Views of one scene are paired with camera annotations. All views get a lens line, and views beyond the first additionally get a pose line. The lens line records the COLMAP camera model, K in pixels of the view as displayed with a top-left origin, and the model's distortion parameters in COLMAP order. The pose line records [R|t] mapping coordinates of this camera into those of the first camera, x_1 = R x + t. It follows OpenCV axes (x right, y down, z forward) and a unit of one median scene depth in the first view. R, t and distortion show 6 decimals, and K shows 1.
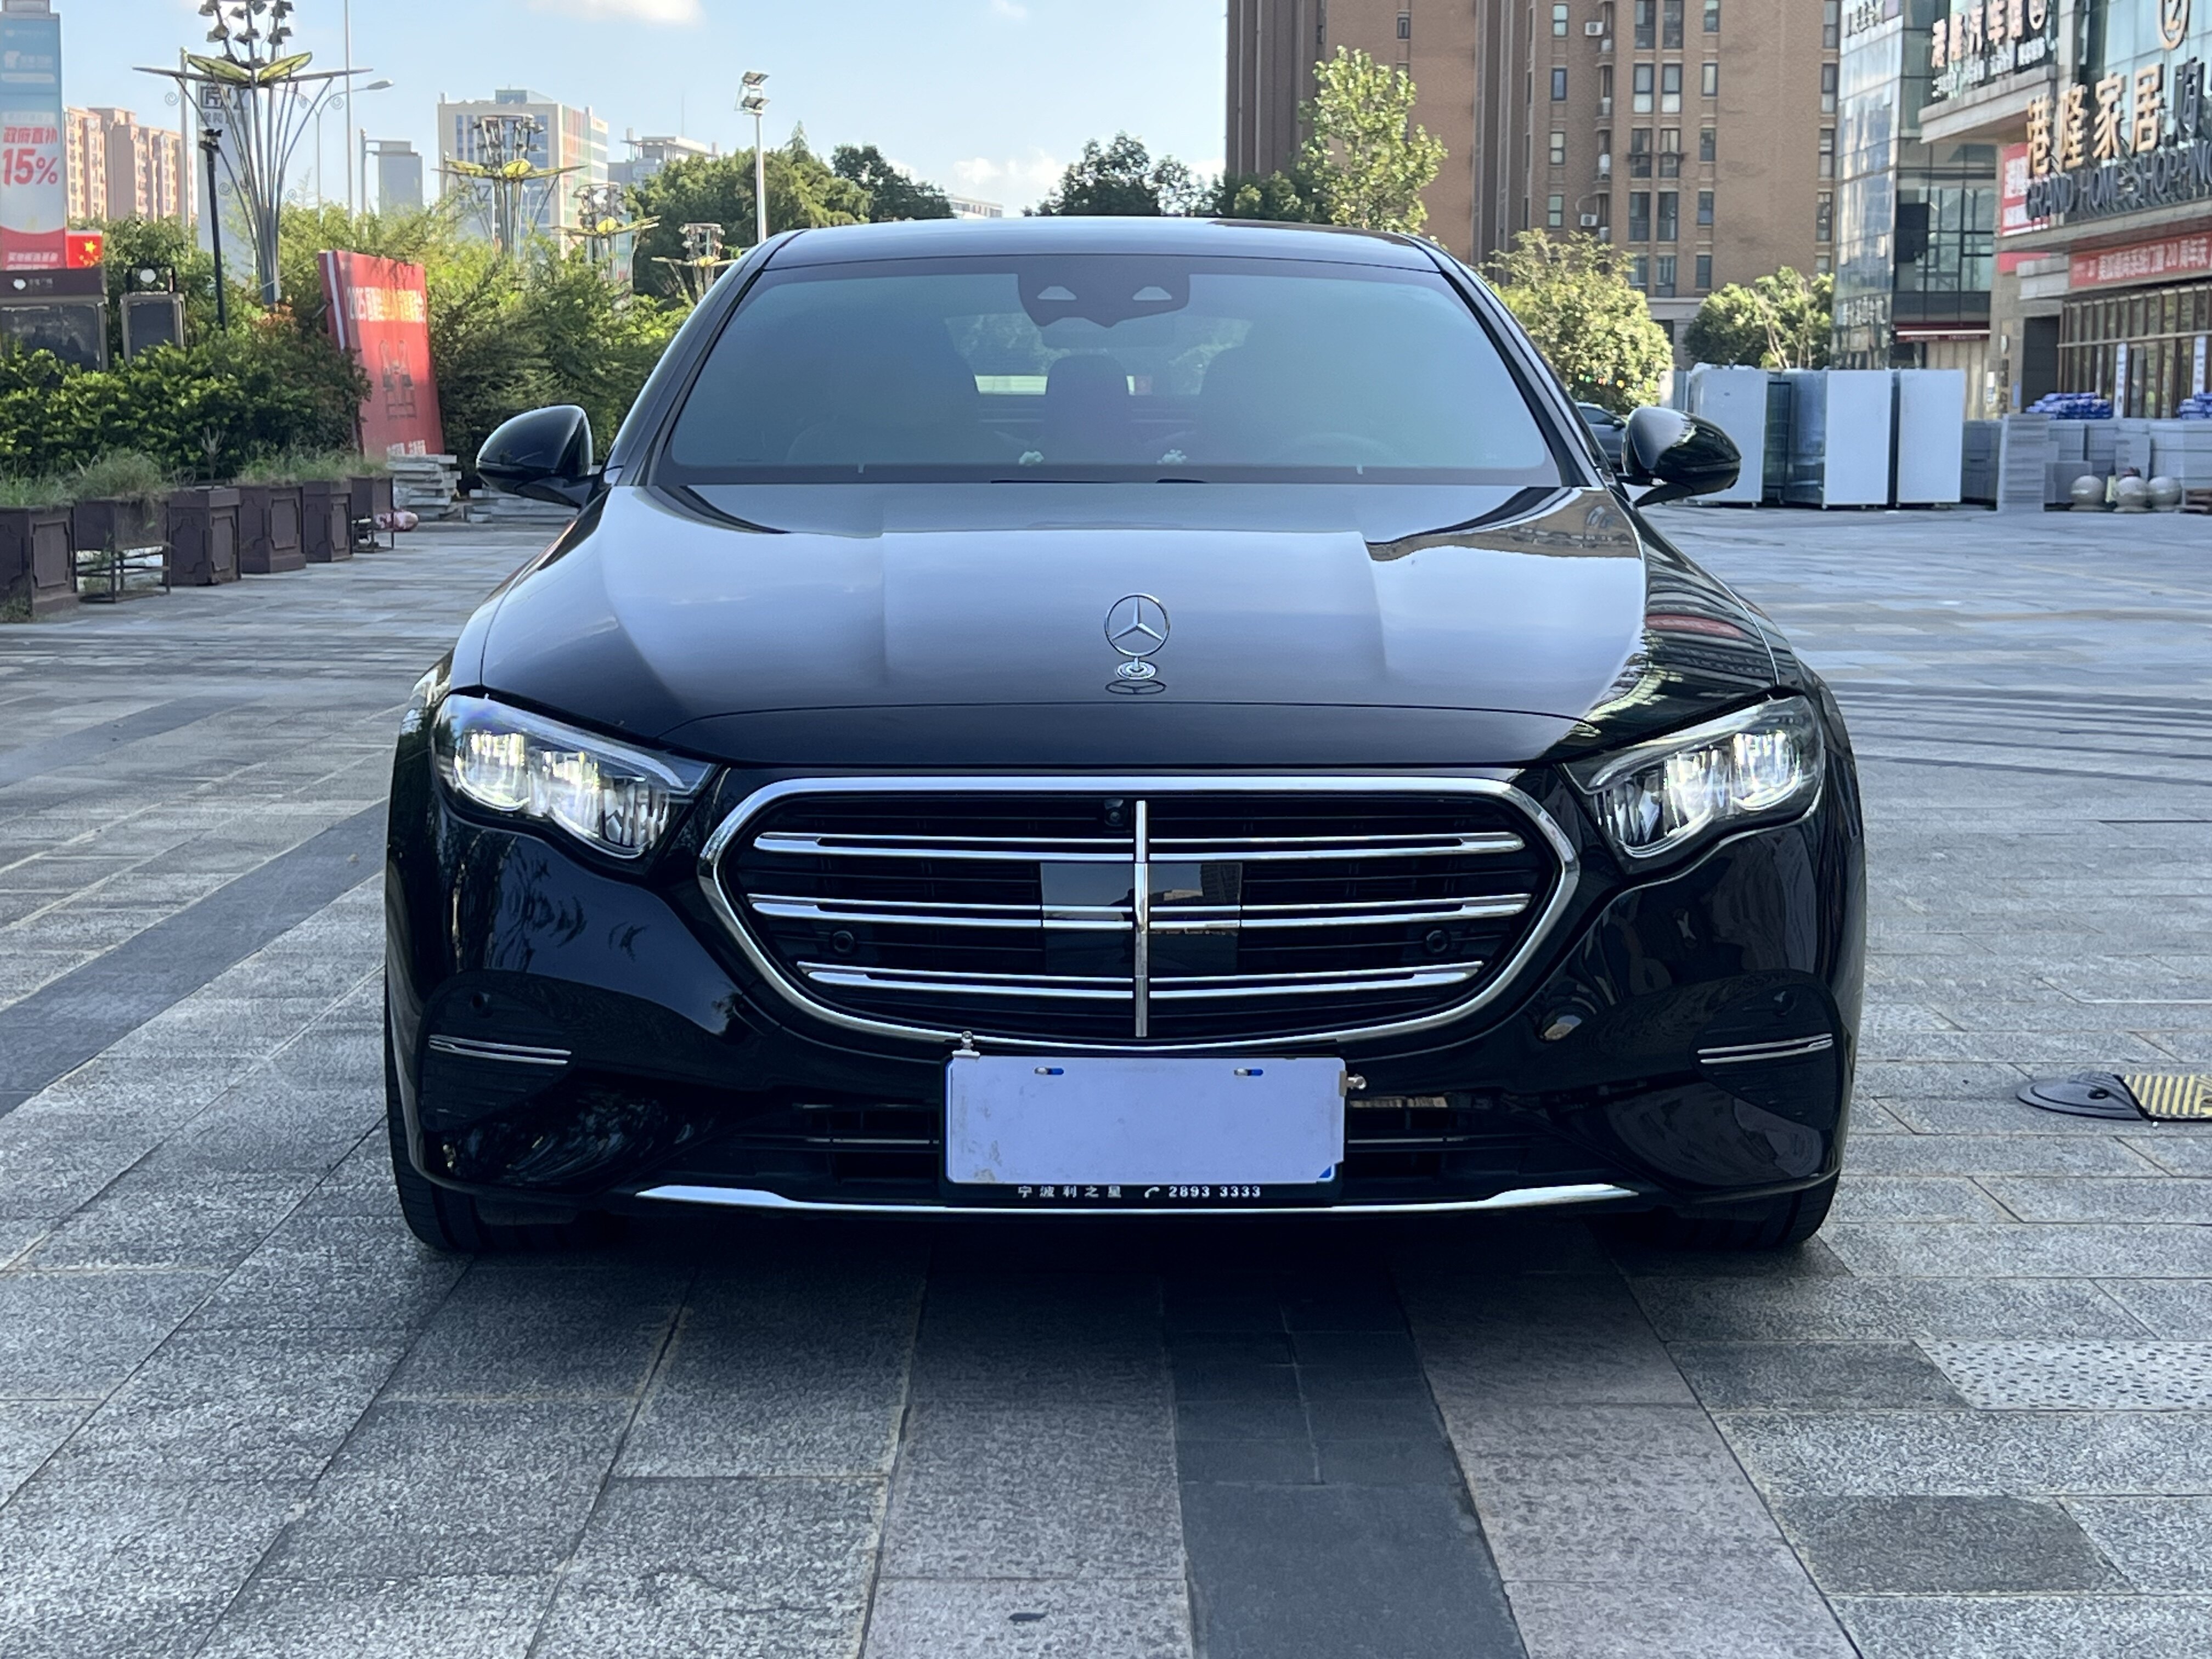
lens RADIAL K [[3499.1, 0, 1103.6], [0, 3499.1, 825.6], [0, 0, 1]] dist [0.086911, 0.000000]
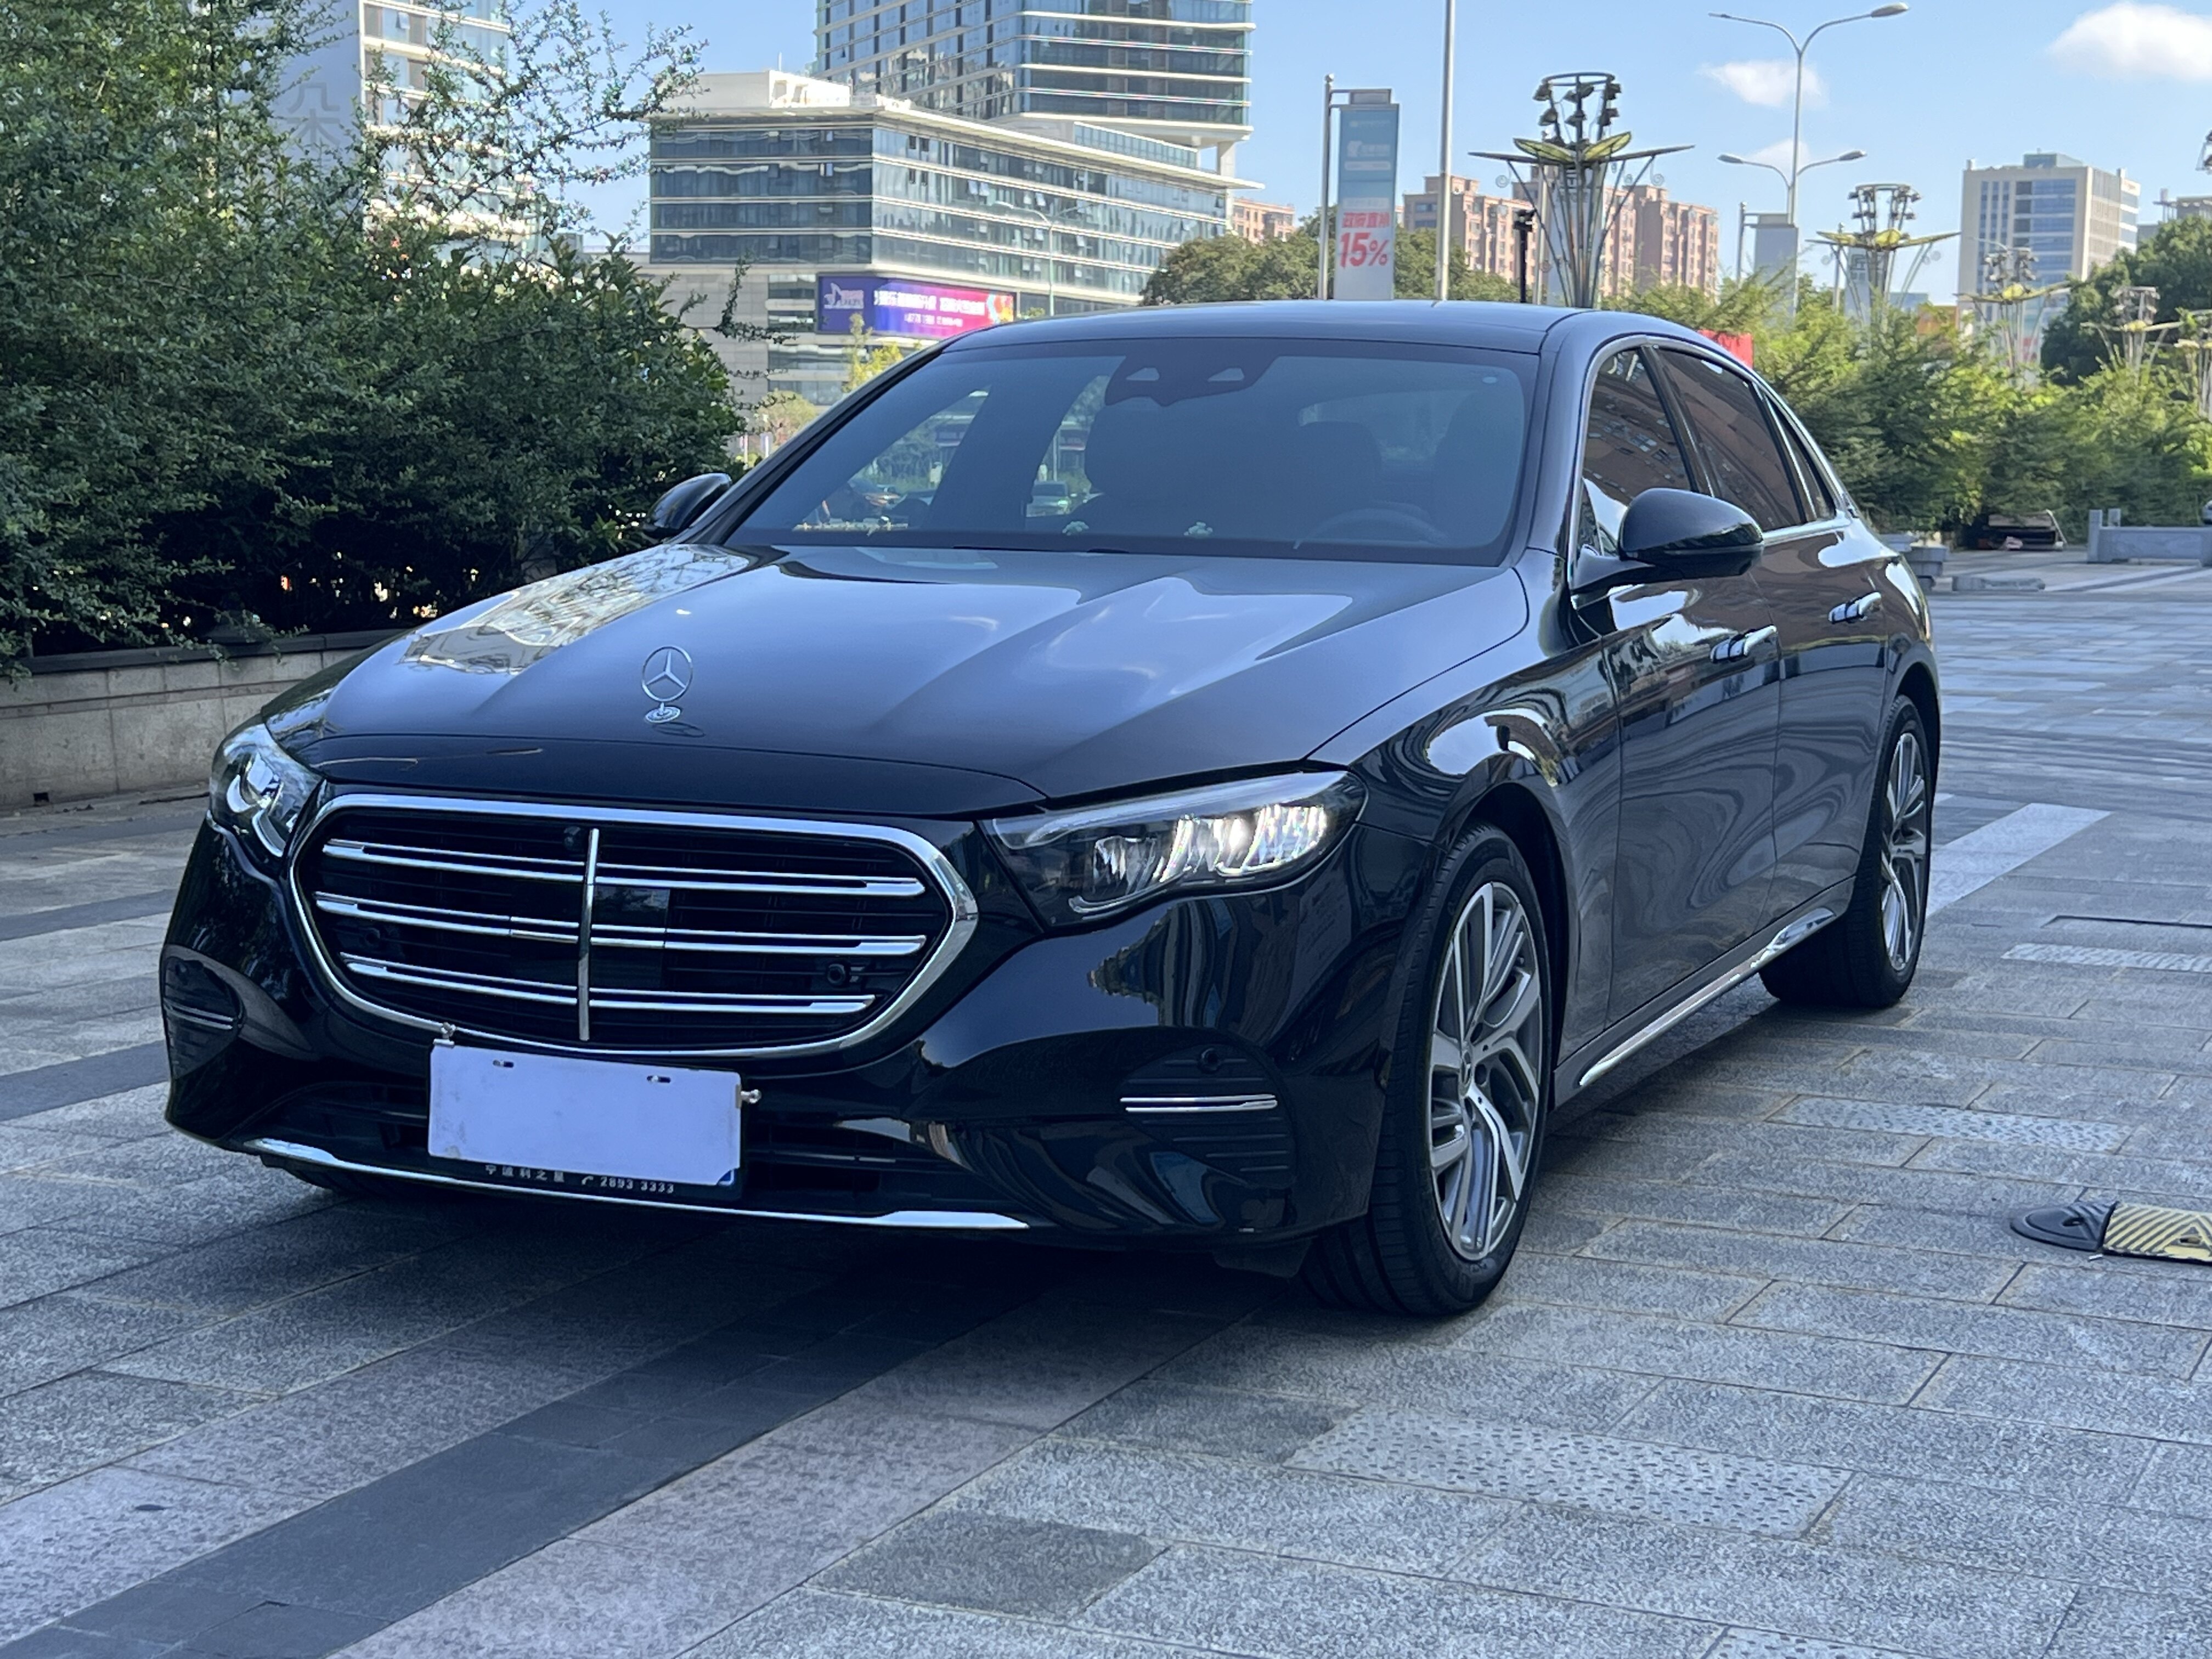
lens RADIAL K [[3499.1, 0, 1105.0], [0, 3499.1, 827.2], [0, 0, 1]] dist [0.086911, 0.000000]
pose [[0.912367, 0.053765, -0.405828, 0.608856], [-0.061289, 0.998105, -0.005556, -0.011404], [0.404760, 0.029942, 0.913933, 0.040198]]
